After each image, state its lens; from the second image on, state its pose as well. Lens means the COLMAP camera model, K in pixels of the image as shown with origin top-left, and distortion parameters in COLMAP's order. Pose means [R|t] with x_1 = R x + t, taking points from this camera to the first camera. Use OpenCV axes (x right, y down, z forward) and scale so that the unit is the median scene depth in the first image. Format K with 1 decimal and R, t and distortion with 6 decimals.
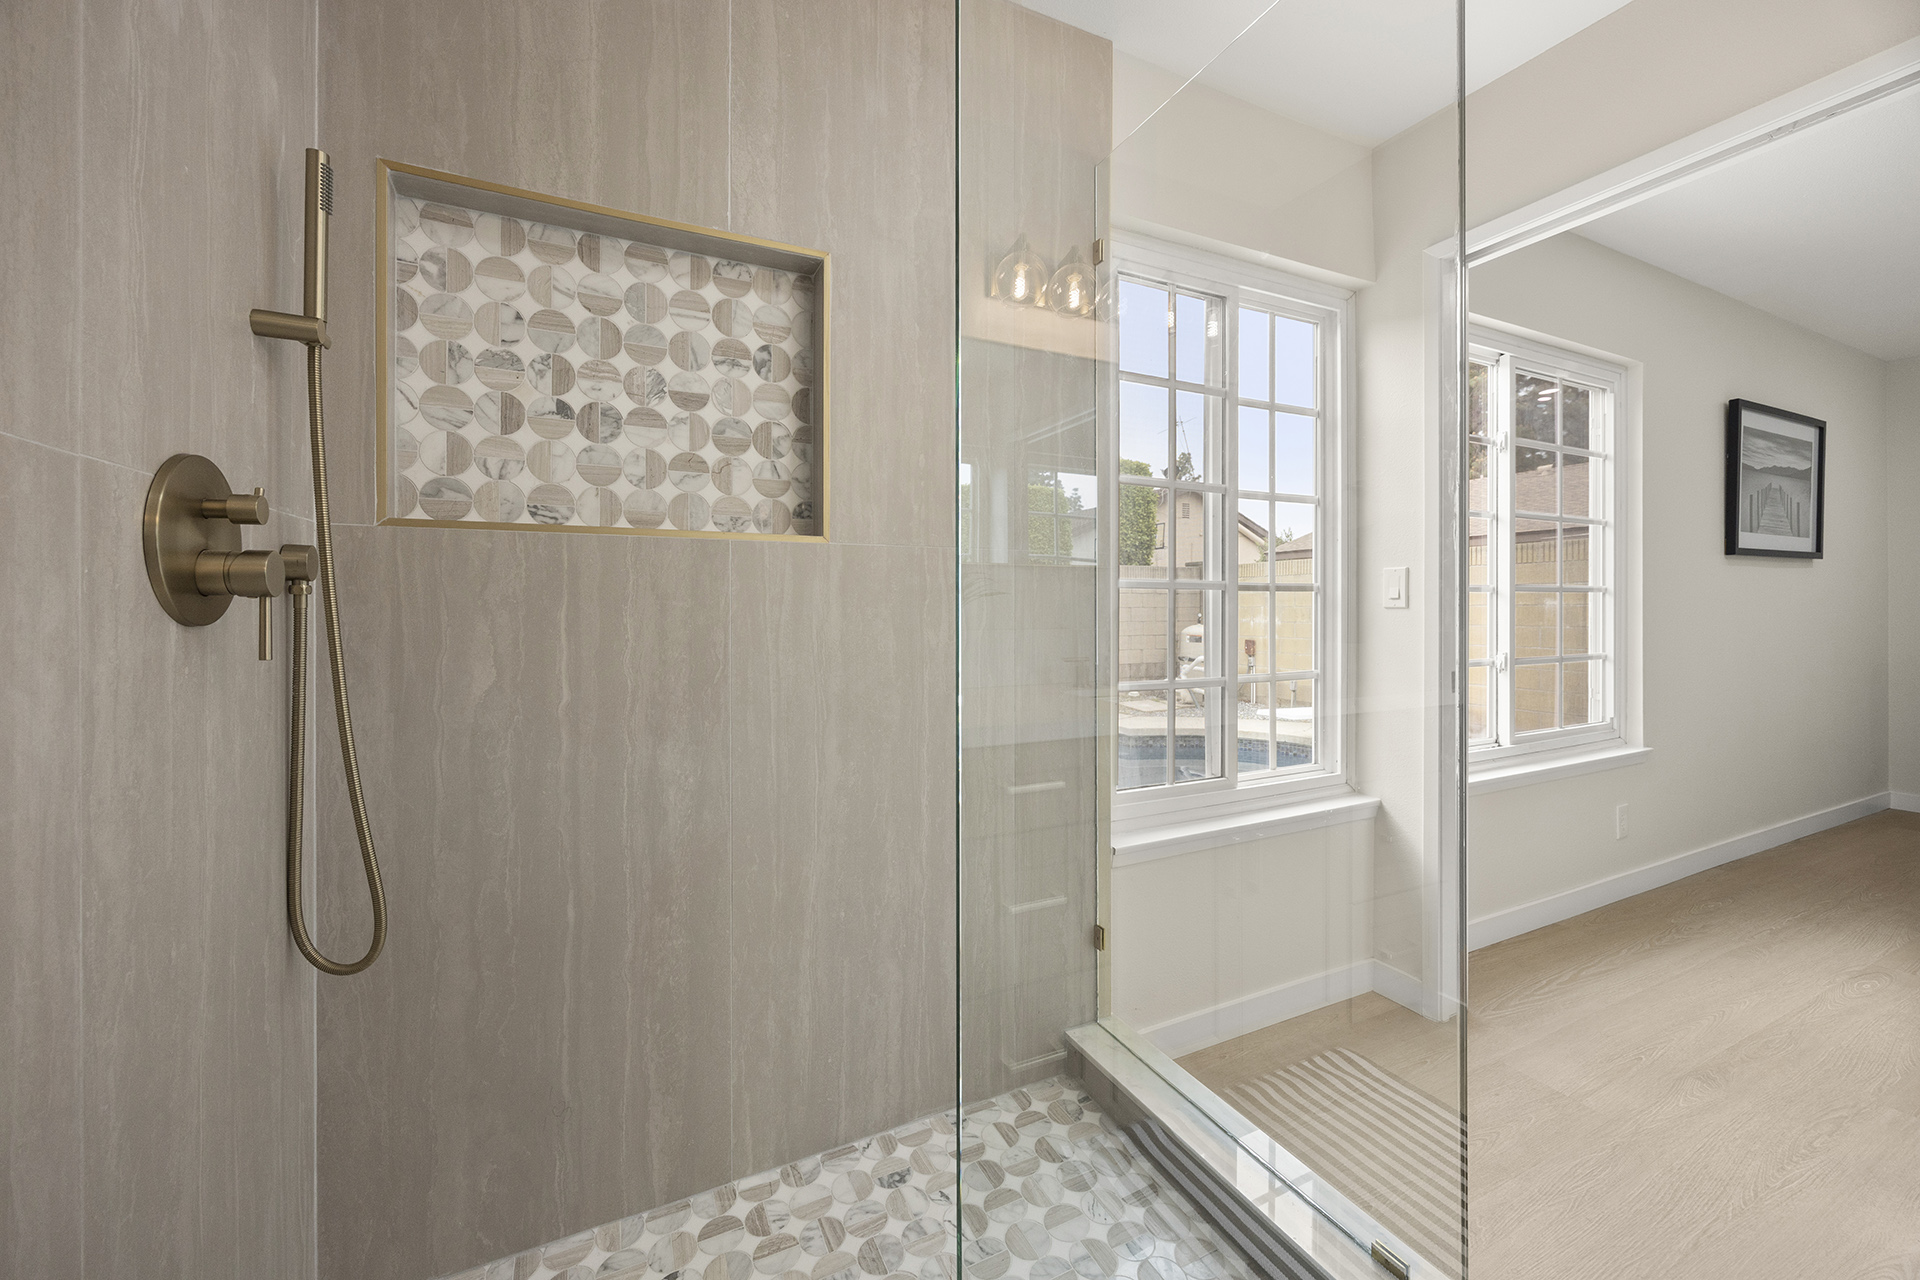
lens RADIAL K [[783.8, 0, 951.9], [0, 783.8, 593.0], [0, 0, 1]] dist [-0.003318, -0.000221]
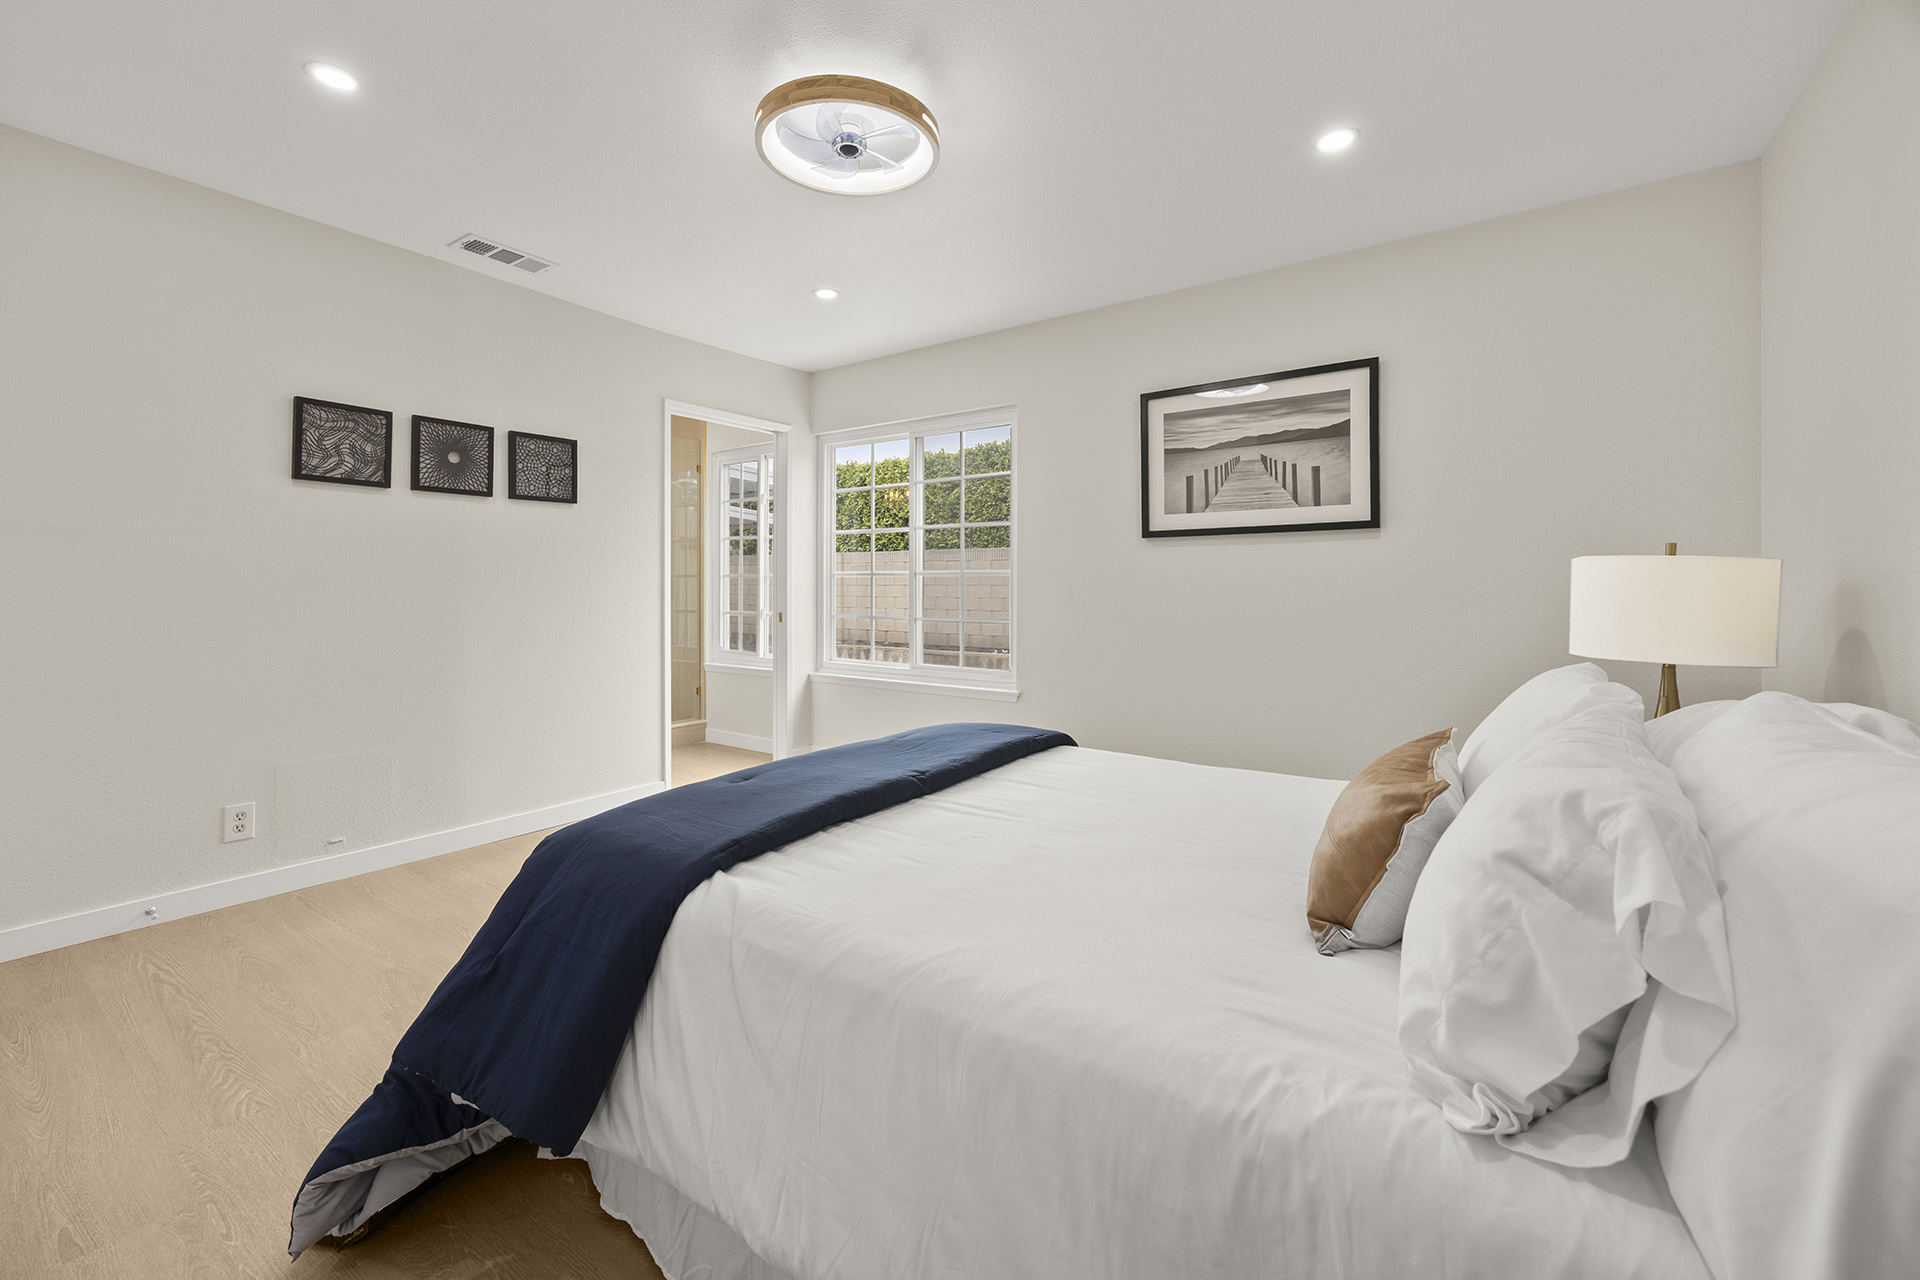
lens RADIAL K [[783.8, 0, 951.9], [0, 783.8, 593.0], [0, 0, 1]] dist [-0.003318, -0.000221]
pose [[0.452290, 0.006491, -0.891847, 1.834269], [0.001096, 0.999969, 0.007833, 0.018146], [0.891870, -0.004520, 0.452269, 0.273323]]
